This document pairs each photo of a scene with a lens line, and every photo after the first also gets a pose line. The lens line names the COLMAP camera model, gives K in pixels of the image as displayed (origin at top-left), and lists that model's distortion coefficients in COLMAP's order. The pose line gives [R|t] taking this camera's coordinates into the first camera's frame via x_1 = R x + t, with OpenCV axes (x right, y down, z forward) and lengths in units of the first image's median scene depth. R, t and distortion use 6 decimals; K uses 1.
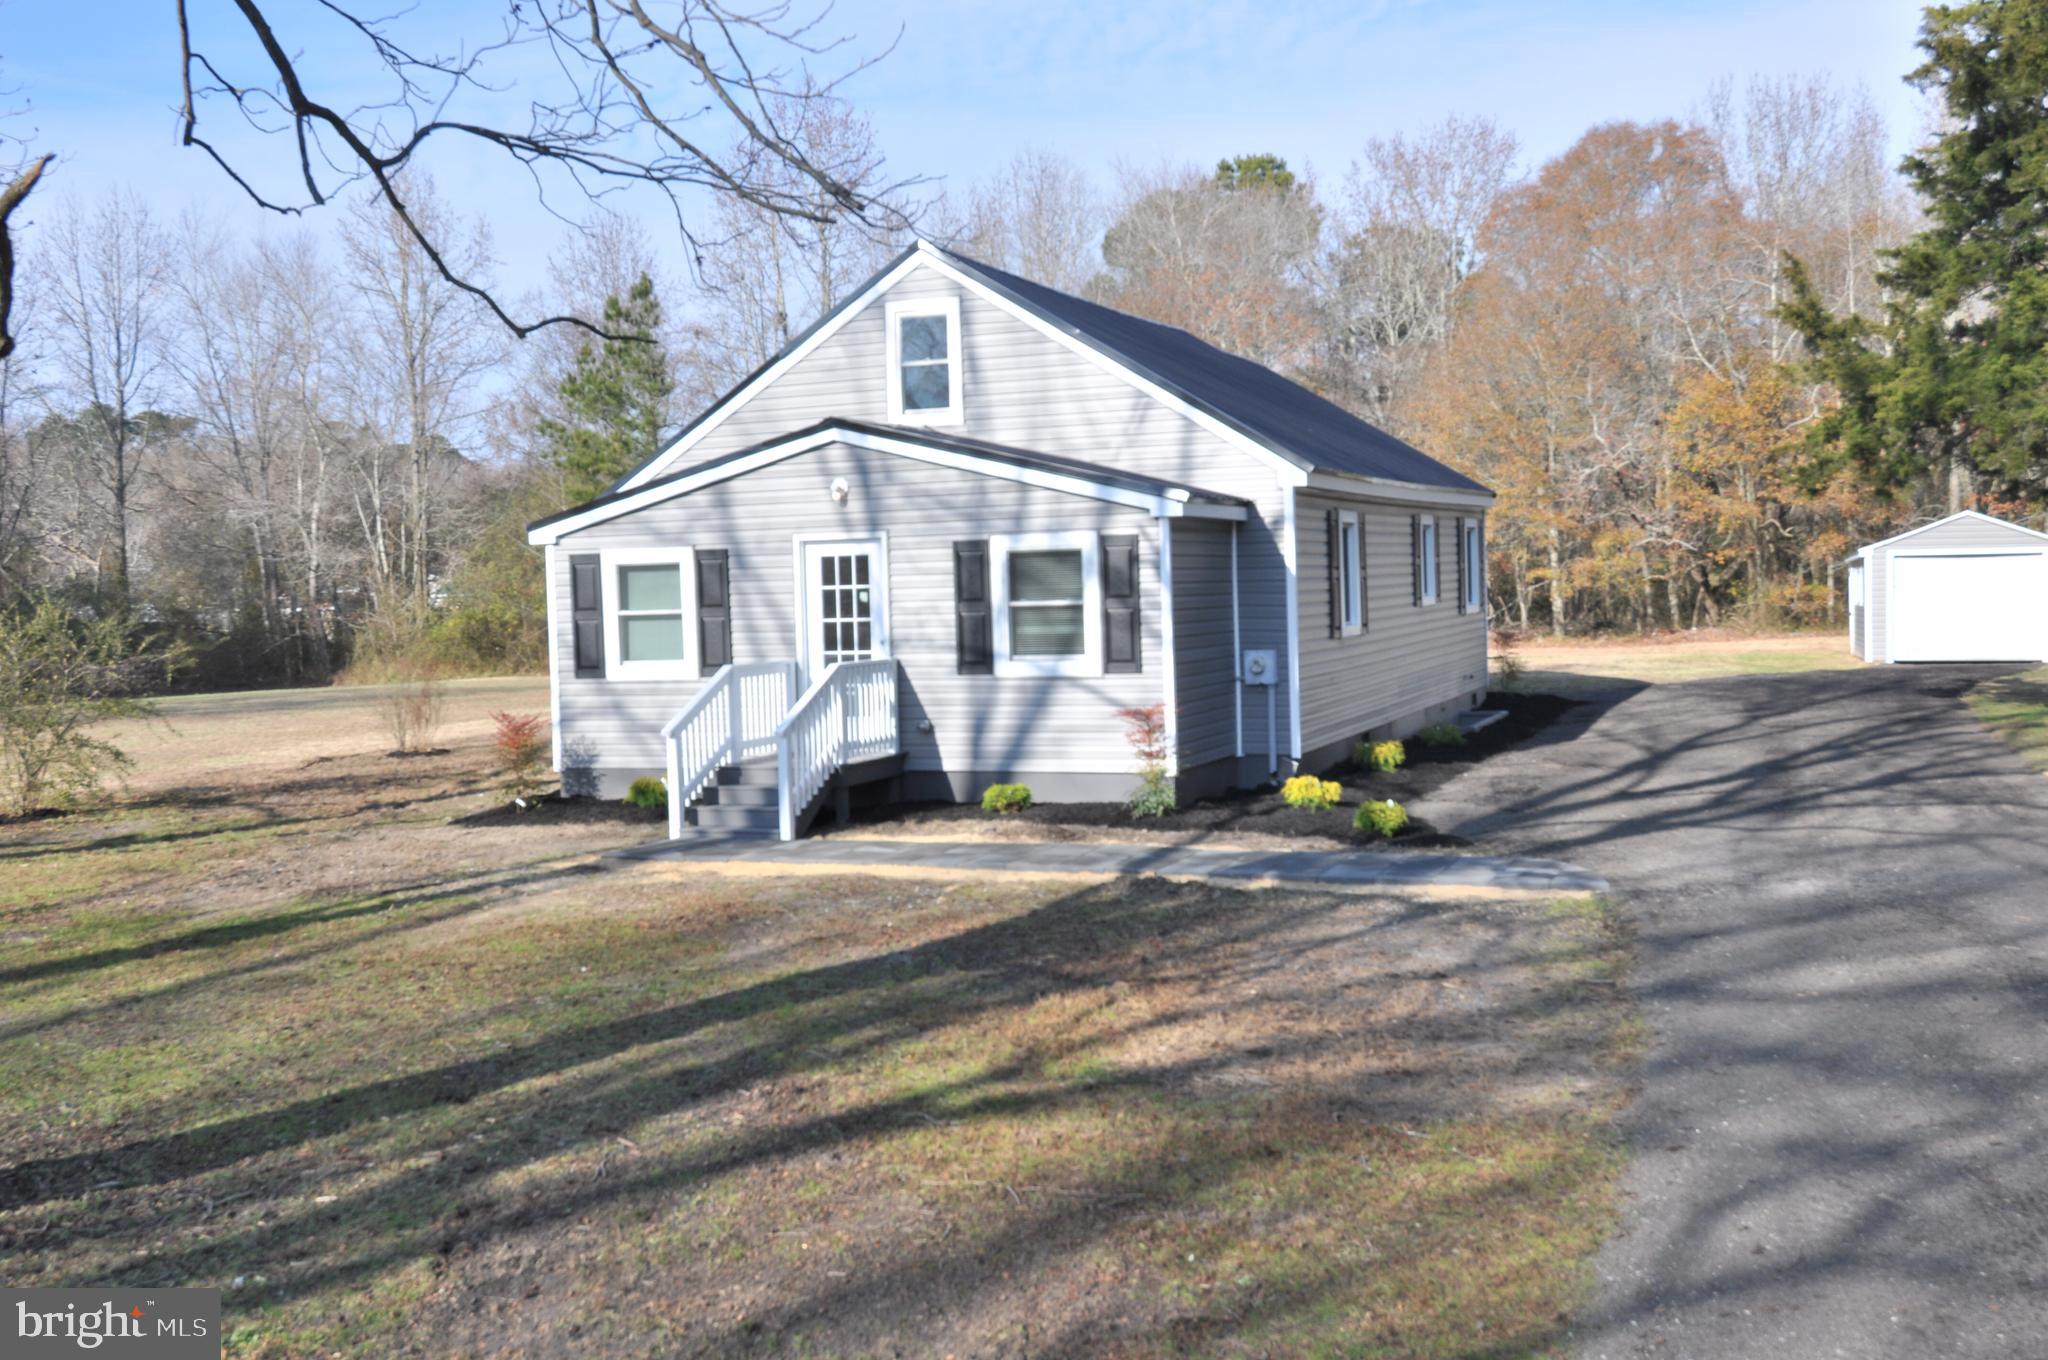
lens RADIAL K [[2042.1, 0, 1019.1], [0, 2042.1, 657.4], [0, 0, 1]] dist [0.044423, -0.004740]
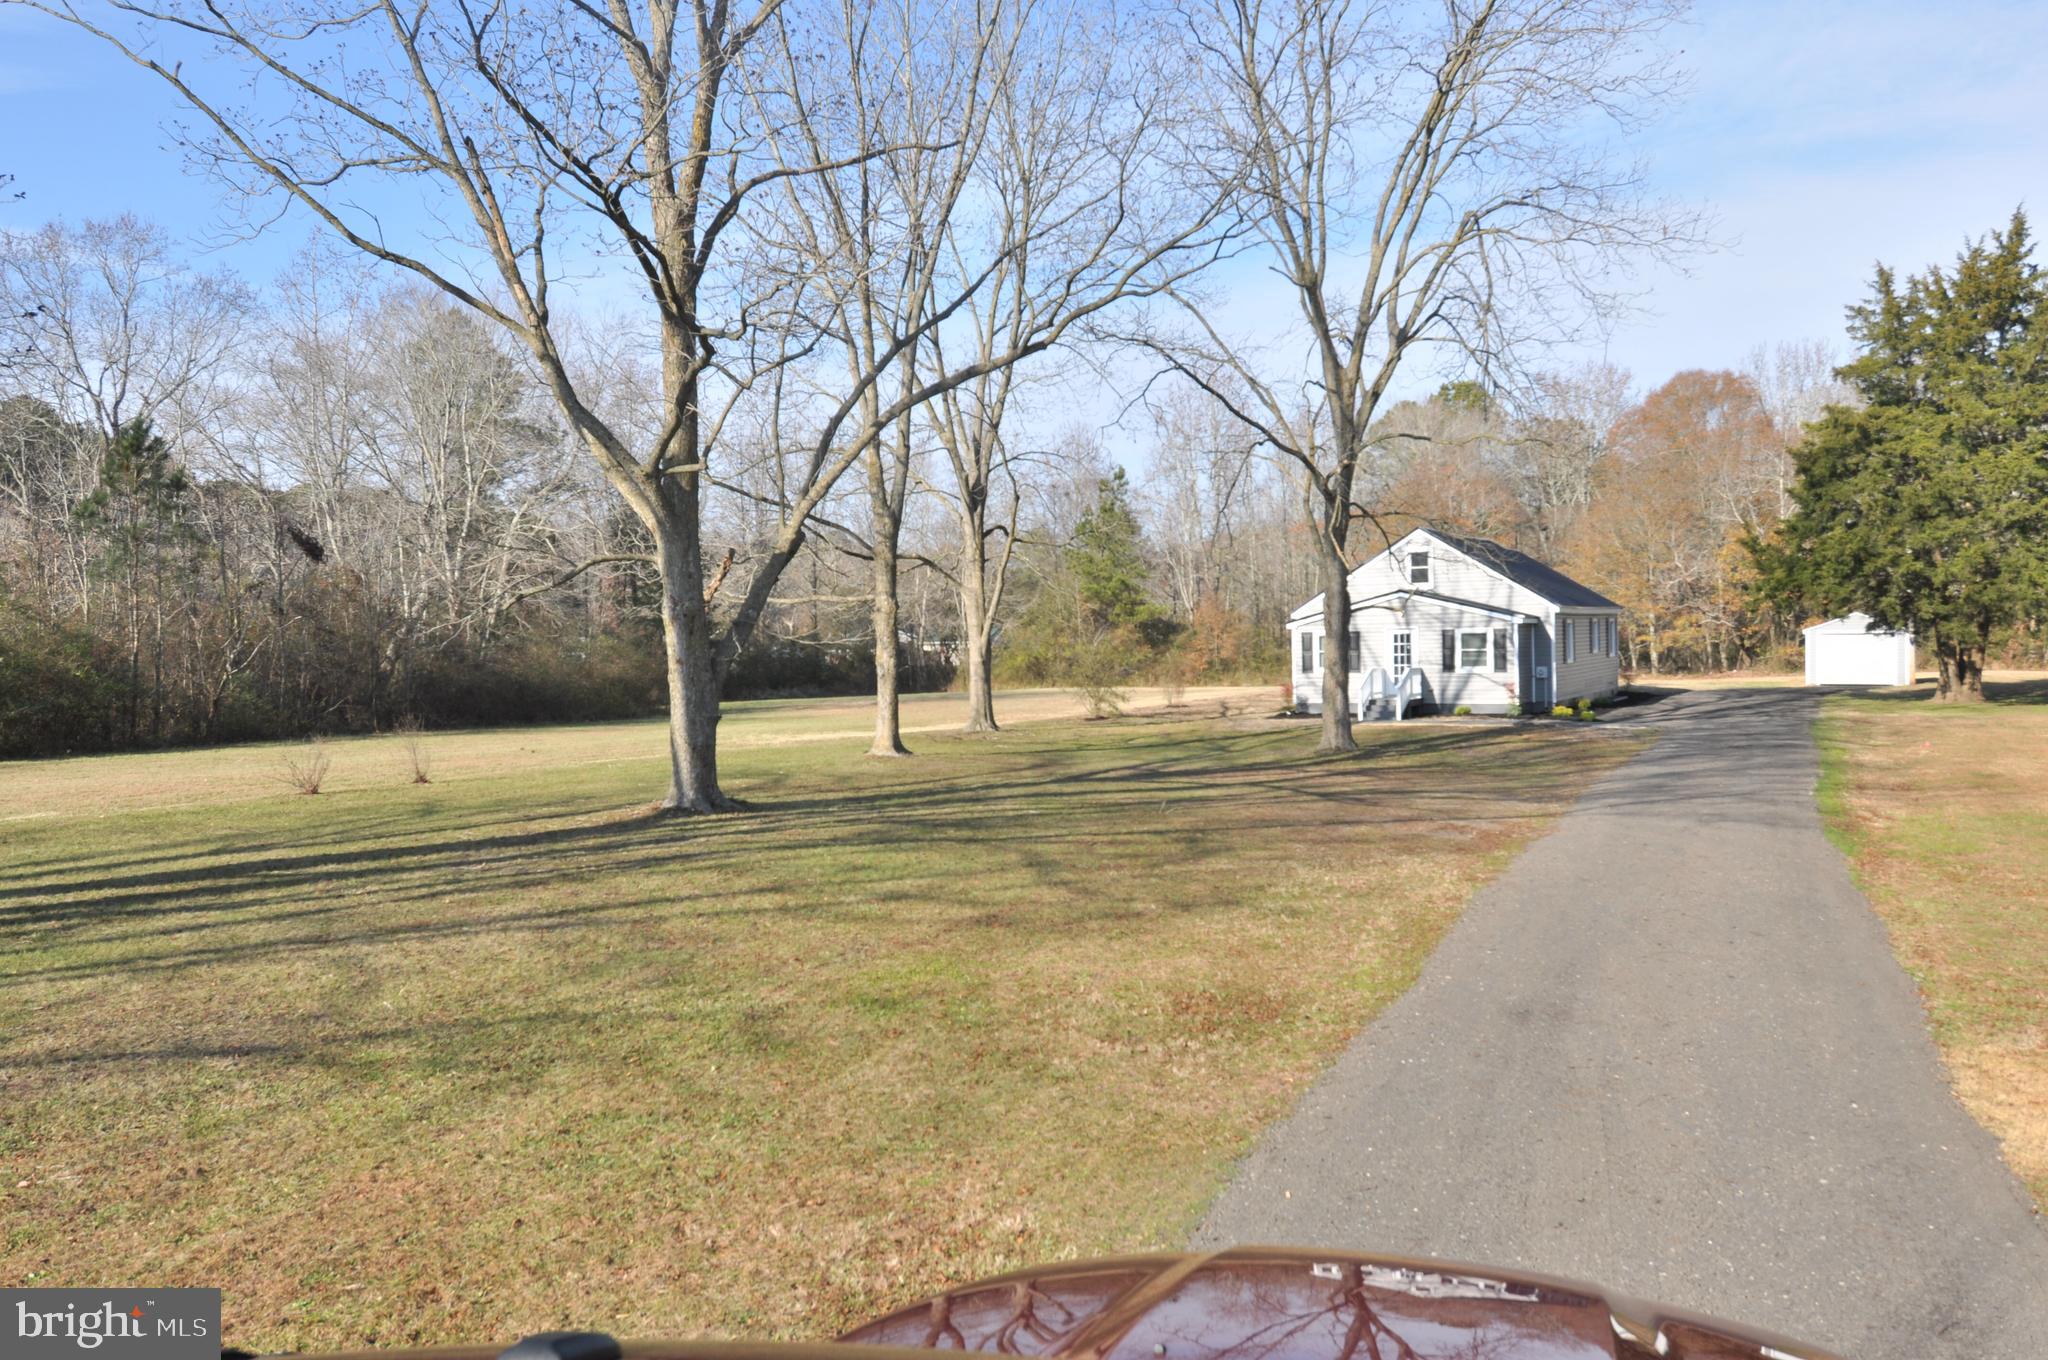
lens RADIAL K [[1573.1, 0, 1009.7], [0, 1573.1, 648.1], [0, 0, 1]] dist [0.071549, -0.094714]
pose [[0.991127, 0.012738, -0.132308, -0.337961], [-0.016540, 0.999480, -0.027681, 0.045212], [0.131887, 0.029624, 0.990822, -1.359742]]
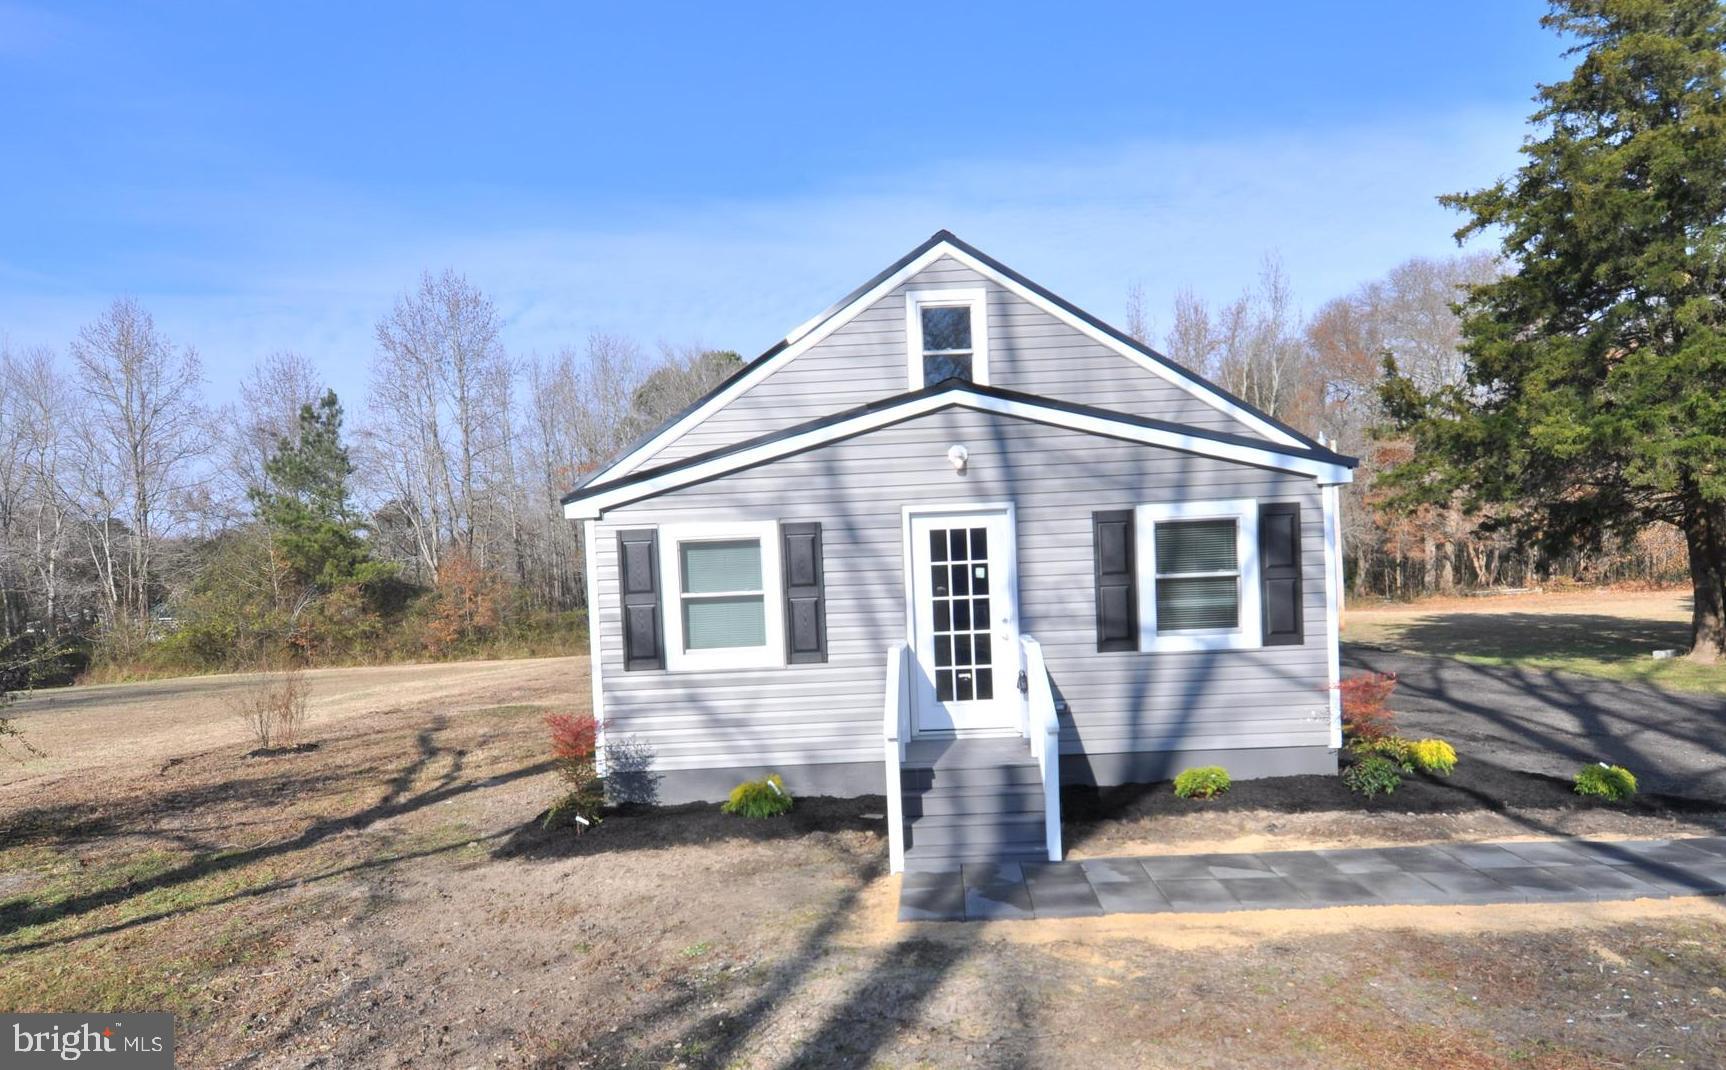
lens RADIAL K [[1067.0, 0, 921.6], [0, 1067.0, 627.0], [0, 0, 1]] dist [0.053746, -0.057820]
pose [[0.932016, -0.021603, 0.361772, -0.265898], [0.027972, 0.999532, -0.012377, 0.000685], [-0.361335, 0.021655, 0.932185, 0.525065]]
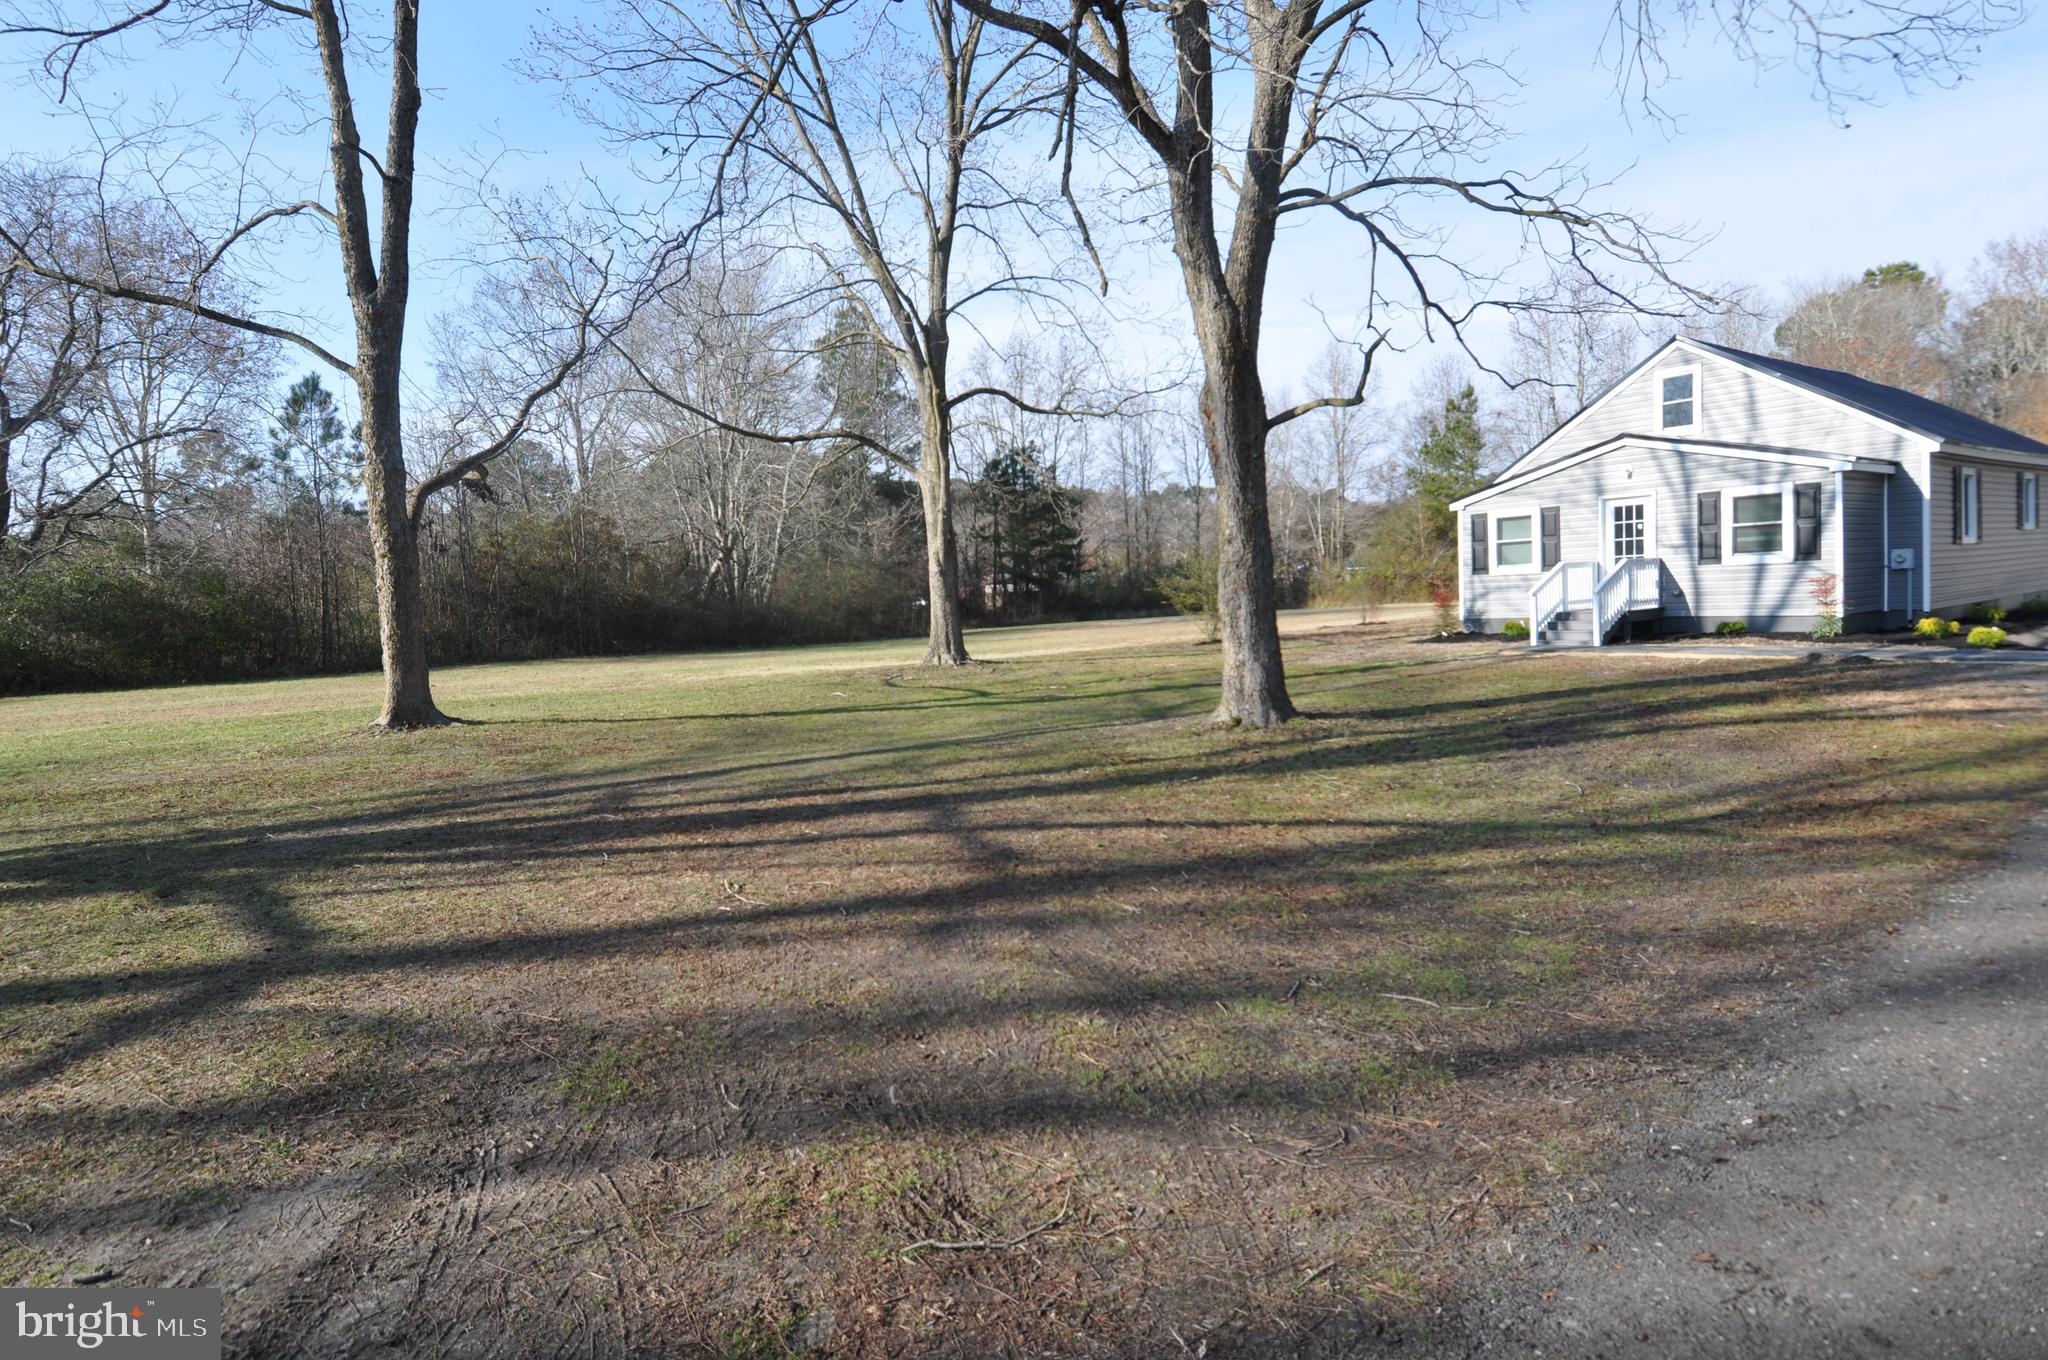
lens RADIAL K [[1072.6, 0, 1008.8], [0, 1072.6, 660.1], [0, 0, 1]] dist [0.046662, -0.050834]
pose [[0.845014, 0.022332, -0.534277, -0.028935], [0.003392, 0.998884, 0.047117, 0.043403], [0.534733, -0.041627, 0.843995, -0.170908]]
